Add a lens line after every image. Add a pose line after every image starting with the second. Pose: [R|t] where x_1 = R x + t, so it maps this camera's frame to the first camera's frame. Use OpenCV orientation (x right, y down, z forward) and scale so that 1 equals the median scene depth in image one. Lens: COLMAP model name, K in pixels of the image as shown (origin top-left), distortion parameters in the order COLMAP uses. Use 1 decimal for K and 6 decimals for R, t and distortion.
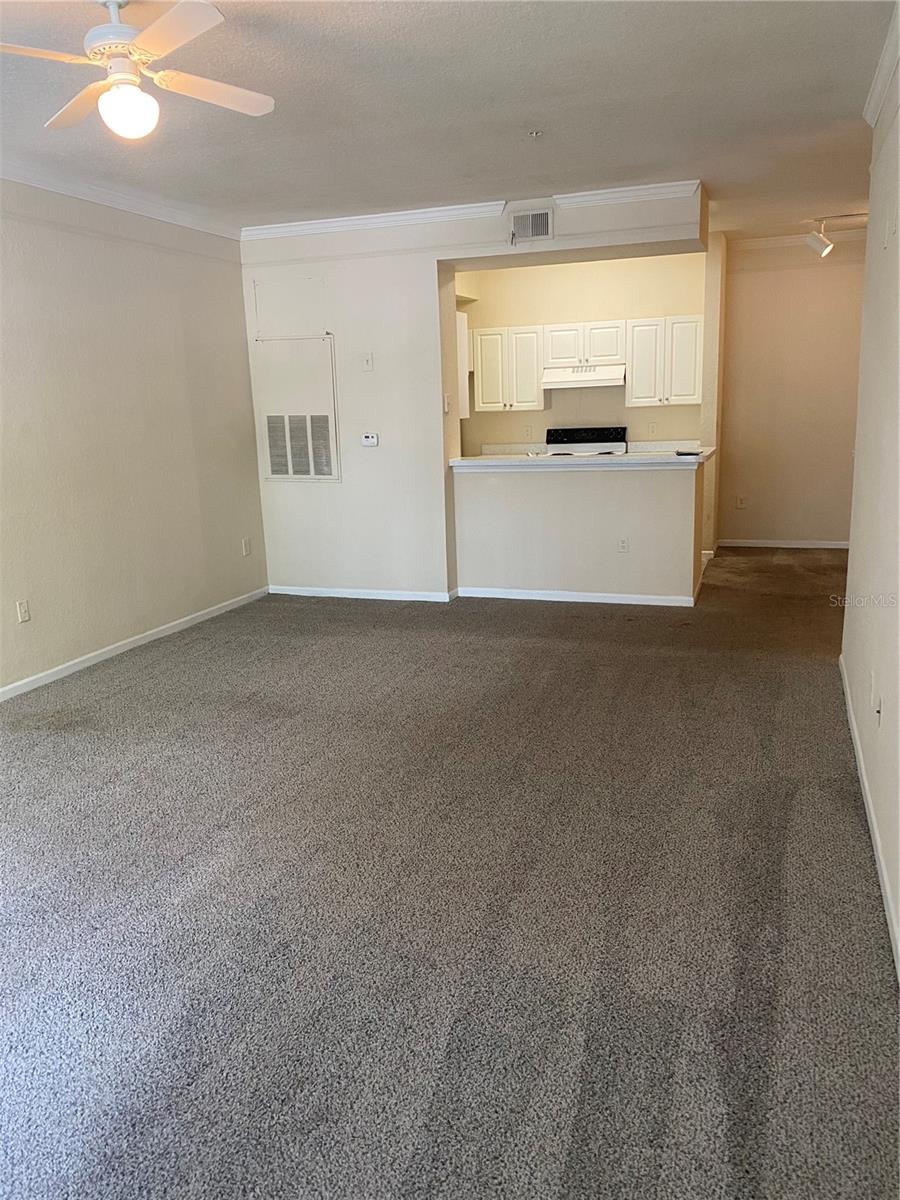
lens RADIAL K [[920.8, 0, 447.7], [0, 920.8, 593.8], [0, 0, 1]] dist [0.025926, -0.023878]
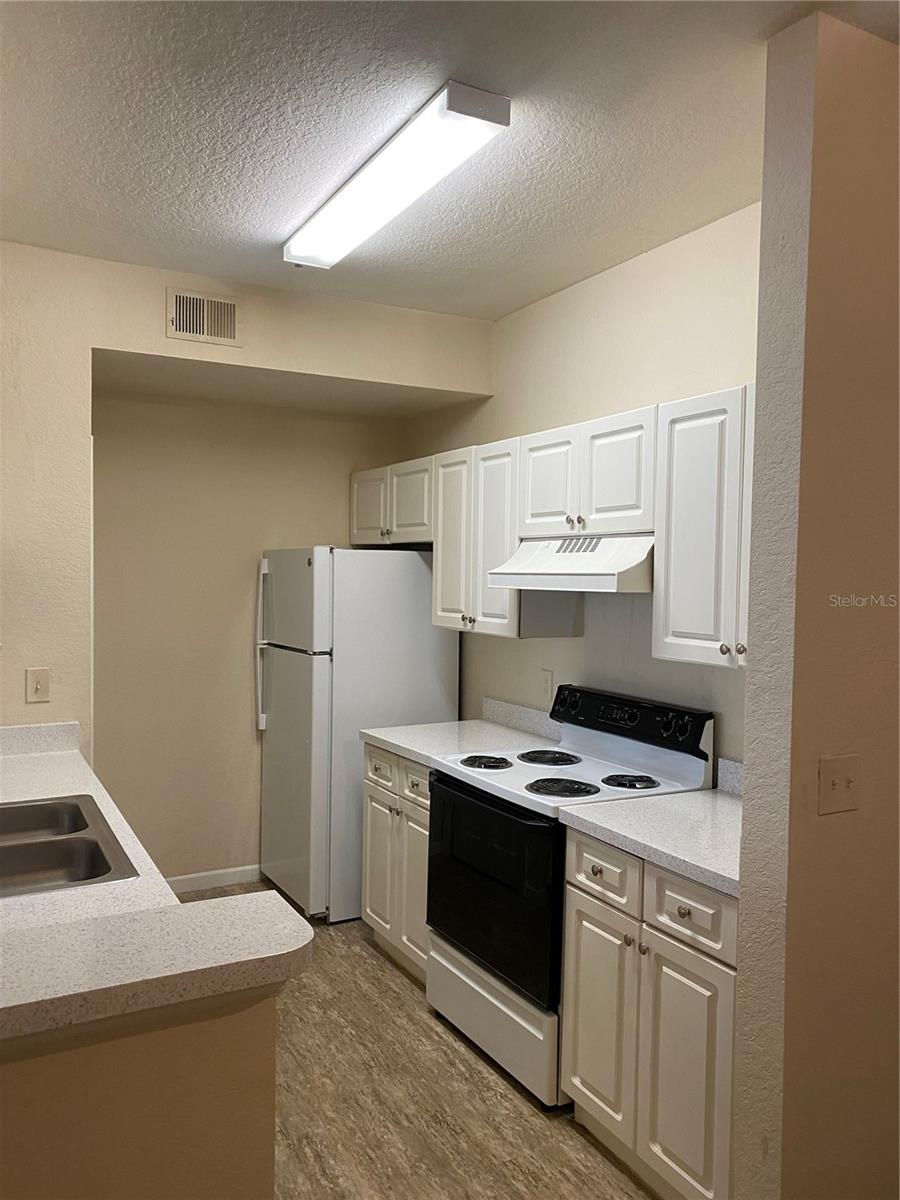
lens RADIAL K [[920.8, 0, 460.6], [0, 920.8, 600.8], [0, 0, 1]] dist [0.025926, -0.023878]
pose [[0.747385, 0.071445, -0.660539, 0.356397], [-0.179288, 0.979006, -0.096969, -0.175669], [0.639743, 0.190900, 0.744504, 0.694926]]
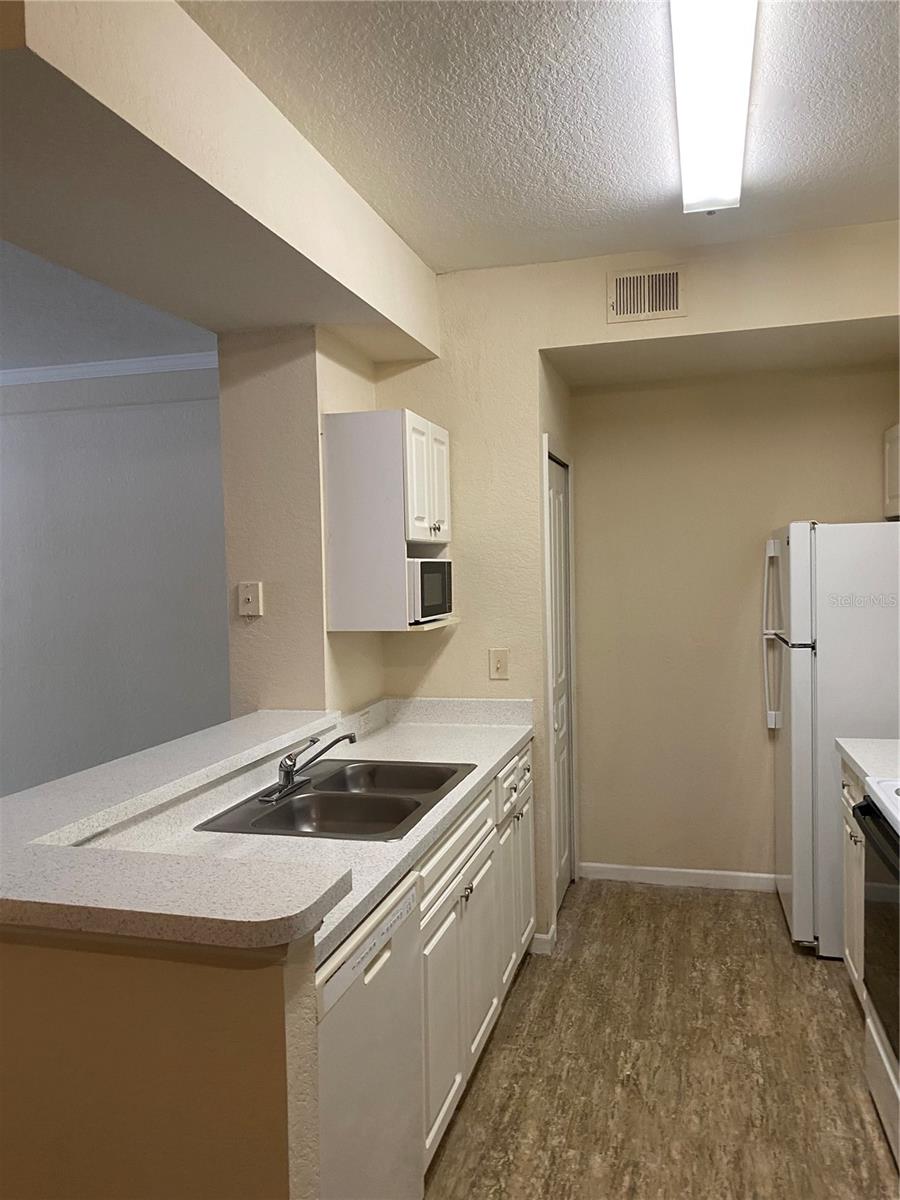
lens RADIAL K [[920.8, 0, 452.6], [0, 920.8, 600.3], [0, 0, 1]] dist [0.025926, -0.023878]
pose [[0.064042, 0.076257, -0.995029, 0.394484], [-0.187852, 0.980173, 0.063028, -0.199806], [0.980107, 0.182882, 0.077097, 0.822407]]
